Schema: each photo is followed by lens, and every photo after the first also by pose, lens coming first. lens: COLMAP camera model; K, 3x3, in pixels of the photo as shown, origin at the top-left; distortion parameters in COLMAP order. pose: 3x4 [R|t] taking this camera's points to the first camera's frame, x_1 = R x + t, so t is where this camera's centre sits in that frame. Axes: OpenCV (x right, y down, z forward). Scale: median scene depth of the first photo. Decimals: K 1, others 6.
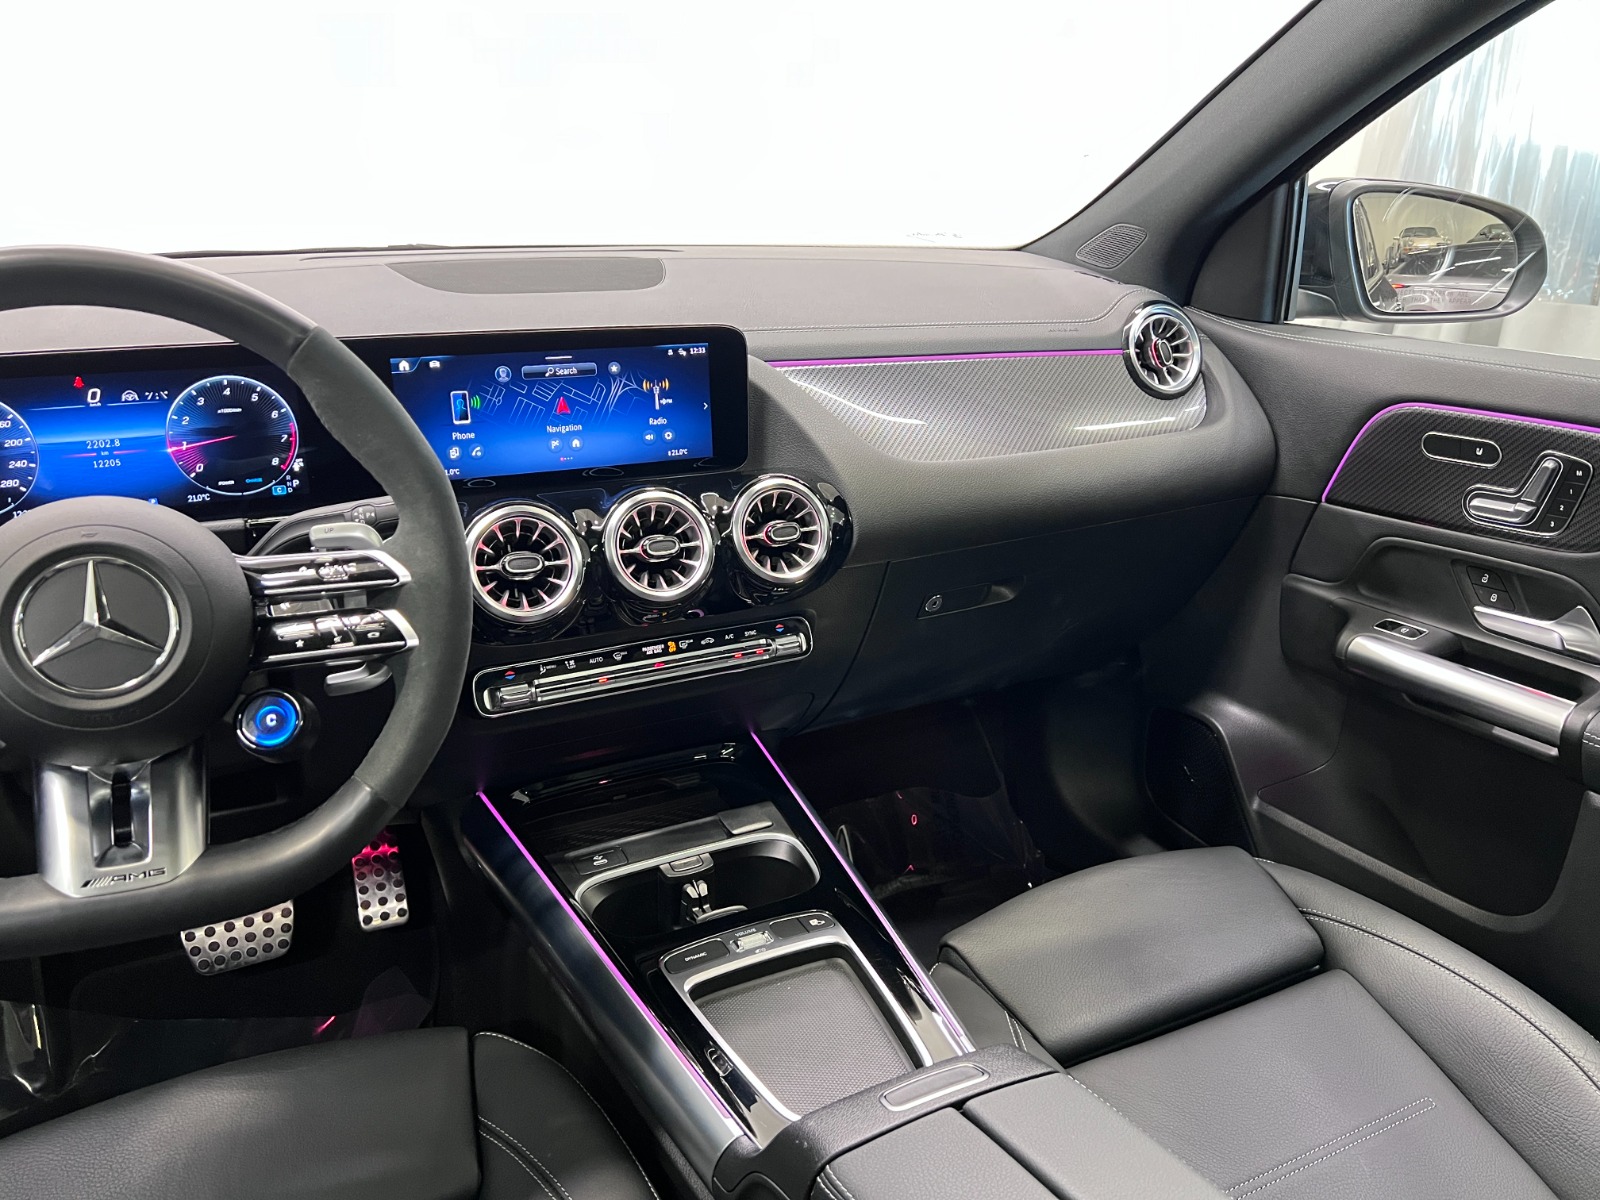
lens RADIAL K [[1198.7, 0, 801.7], [0, 1198.7, 595.4], [0, 0, 1]] dist [0.074865, -0.085877]
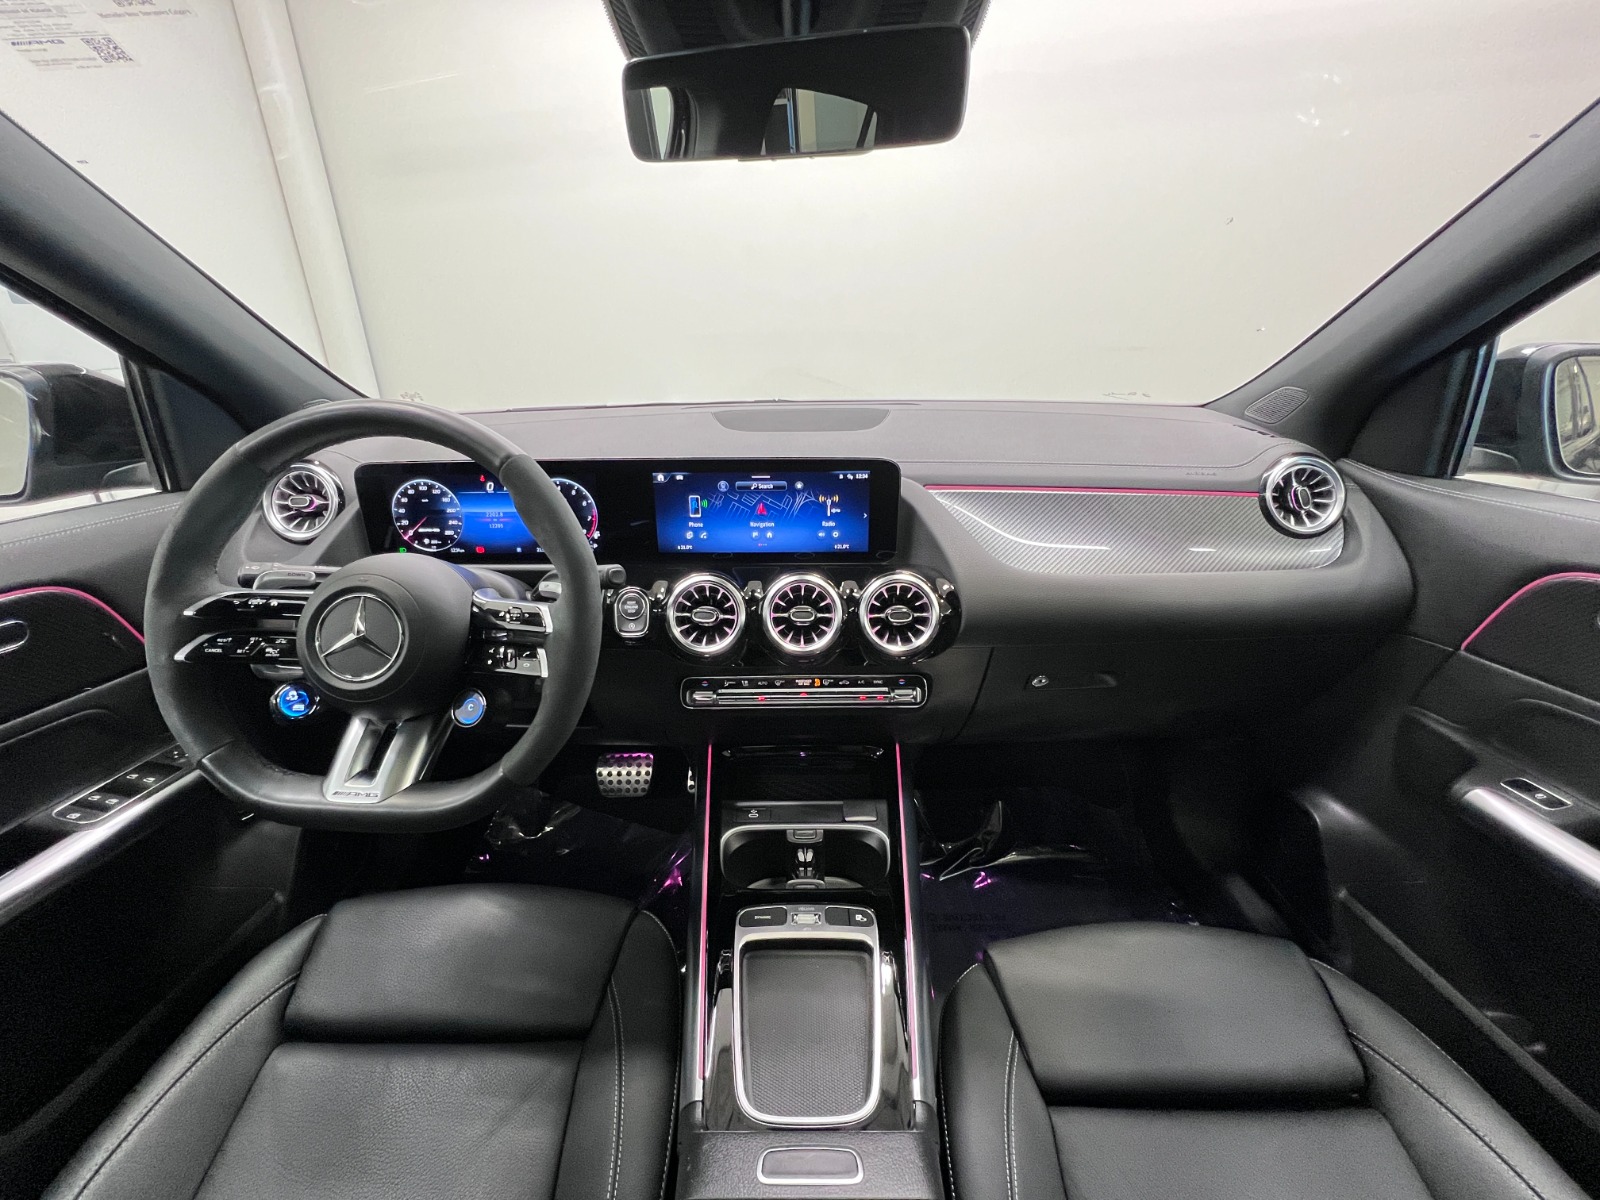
lens RADIAL K [[641.1, 0, 799.1], [0, 641.1, 598.4], [0, 0, 1]] dist [0.000697, 0.001076]
pose [[0.891815, 0.141339, -0.429754, 0.190456], [-0.133411, 0.989864, 0.048697, -0.092591], [0.432281, 0.013905, 0.901632, 0.312144]]
